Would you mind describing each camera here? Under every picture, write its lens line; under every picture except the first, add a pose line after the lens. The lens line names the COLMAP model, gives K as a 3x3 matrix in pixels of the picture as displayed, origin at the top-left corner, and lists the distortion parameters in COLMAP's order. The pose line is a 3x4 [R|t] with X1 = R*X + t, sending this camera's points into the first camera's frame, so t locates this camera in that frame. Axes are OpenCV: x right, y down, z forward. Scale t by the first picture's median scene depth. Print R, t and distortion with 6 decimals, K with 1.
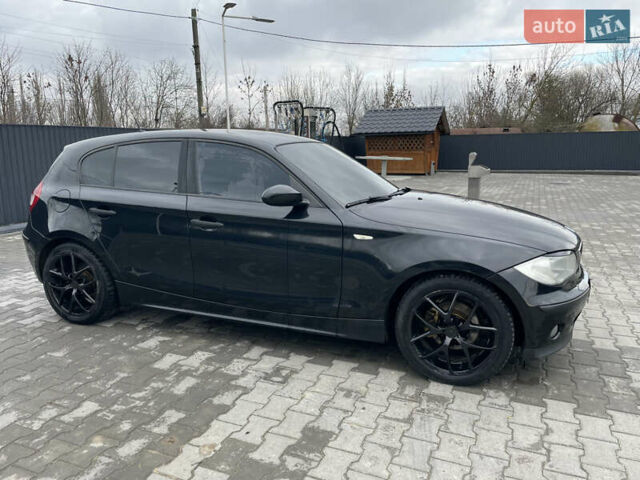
lens RADIAL K [[469.7, 0, 320.0], [0, 469.7, 240.0], [0, 0, 1]] dist [0.098293, -0.131687]
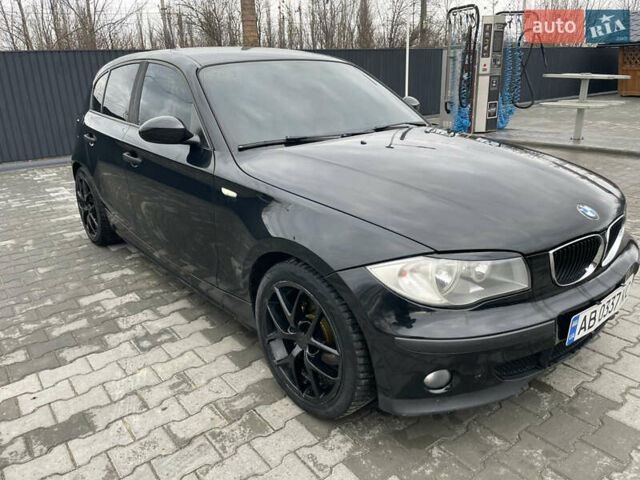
lens RADIAL K [[469.7, 0, 320.0], [0, 469.7, 240.0], [0, 0, 1]] dist [0.098293, -0.131687]
pose [[0.882240, 0.141754, -0.448952, 0.558947], [-0.070384, 0.982591, 0.171935, -0.070412], [0.465508, -0.120089, 0.876858, 0.392477]]
